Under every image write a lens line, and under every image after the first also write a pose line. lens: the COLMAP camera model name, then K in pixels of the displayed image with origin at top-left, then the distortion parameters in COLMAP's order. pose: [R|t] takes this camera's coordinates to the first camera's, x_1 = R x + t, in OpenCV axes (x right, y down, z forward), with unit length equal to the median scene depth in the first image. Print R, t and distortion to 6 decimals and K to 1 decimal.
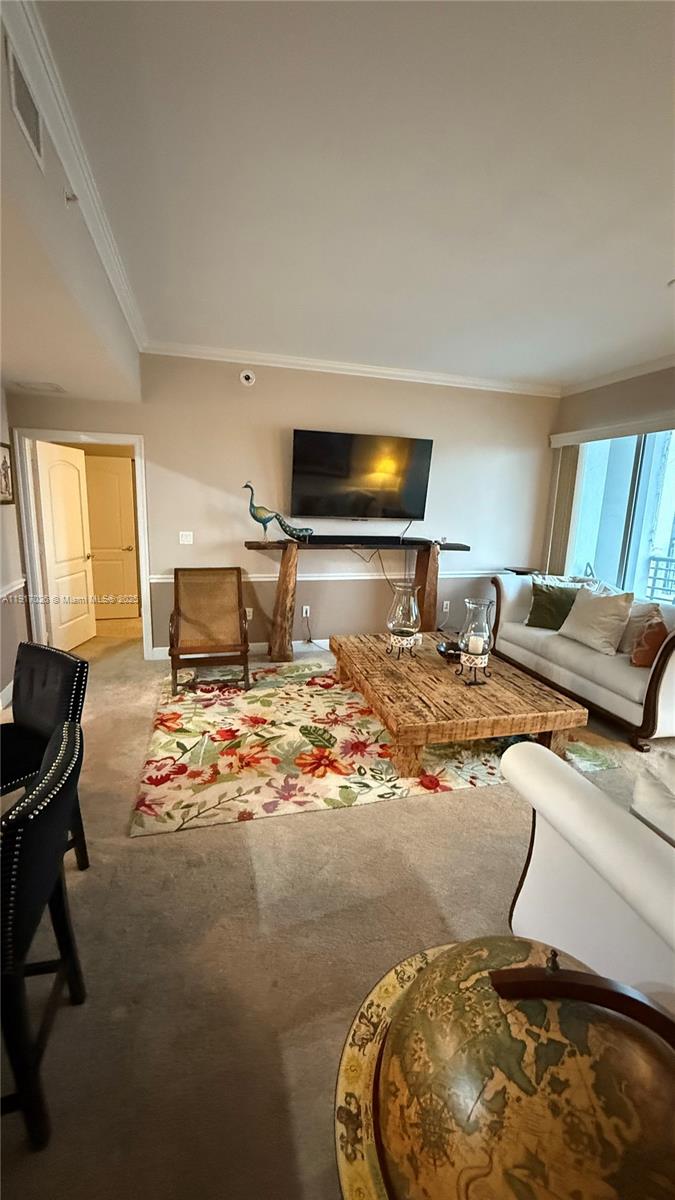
lens RADIAL K [[477.6, 0, 339.2], [0, 477.6, 594.7], [0, 0, 1]] dist [-0.001420, 0.000712]
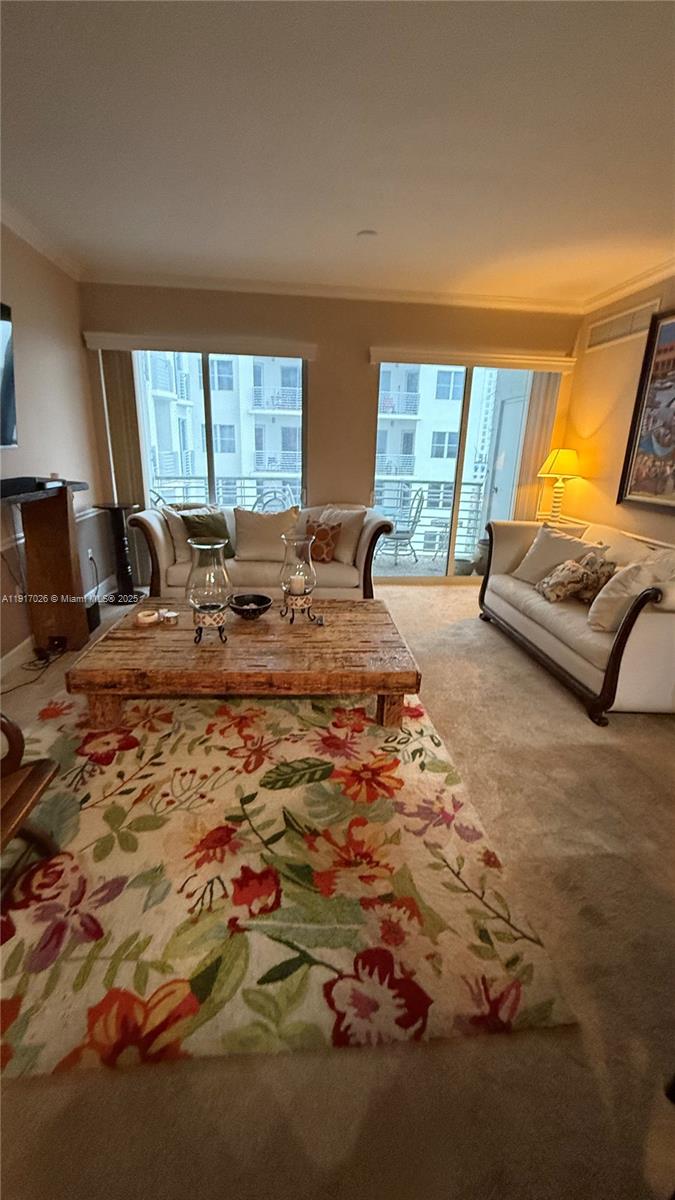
lens RADIAL K [[477.6, 0, 339.6], [0, 477.6, 596.7], [0, 0, 1]] dist [-0.001420, 0.000712]
pose [[0.171583, -0.323726, 0.930463, -0.616861], [0.163800, 0.940698, 0.297082, -0.145884], [-0.971457, 0.101436, 0.214434, 0.791169]]
